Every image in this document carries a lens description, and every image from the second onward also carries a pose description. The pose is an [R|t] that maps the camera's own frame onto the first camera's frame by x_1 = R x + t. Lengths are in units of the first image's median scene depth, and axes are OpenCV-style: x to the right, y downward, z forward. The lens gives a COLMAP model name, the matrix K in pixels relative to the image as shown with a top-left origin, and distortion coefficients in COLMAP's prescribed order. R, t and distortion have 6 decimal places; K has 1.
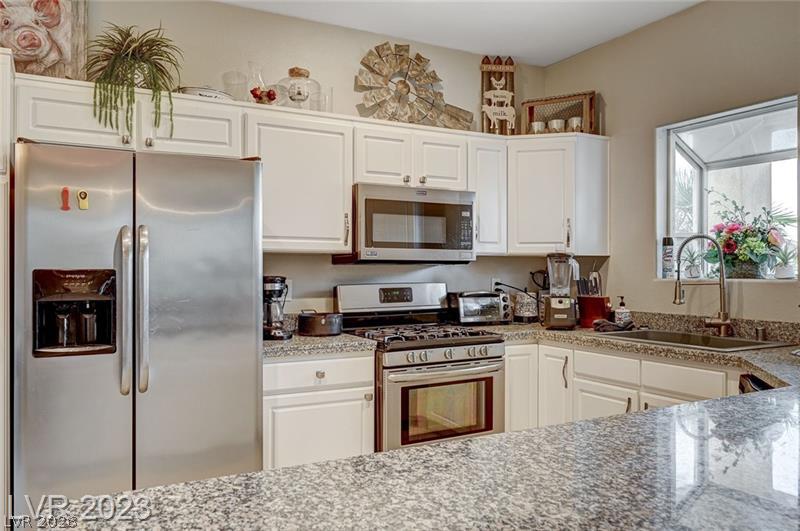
lens RADIAL K [[632.9, 0, 403.3], [0, 632.9, 266.3], [0, 0, 1]] dist [-0.000790, -0.000800]
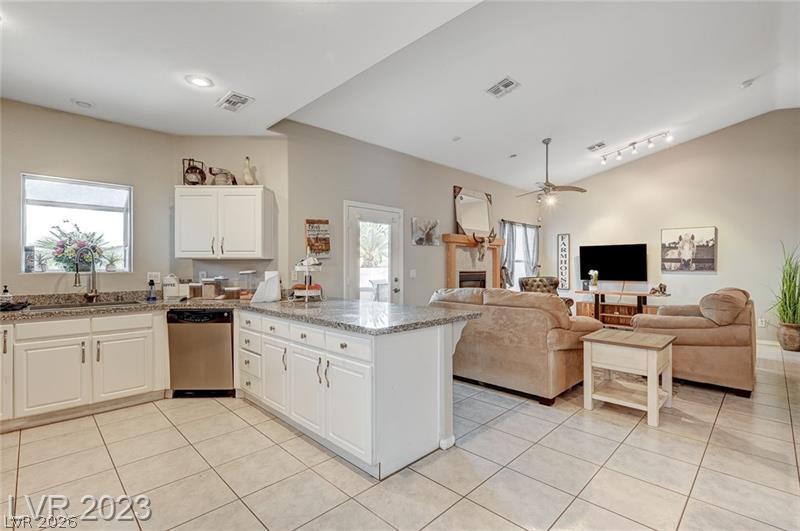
lens RADIAL K [[369.4, 0, 400.0], [0, 369.4, 265.5], [0, 0, 1]] dist [0.000803, -0.000193]
pose [[-0.269285, 0.003513, 0.963054, -0.726722], [-0.003063, 0.999985, -0.004504, 0.003748], [-0.963056, -0.004163, -0.269270, 0.389445]]
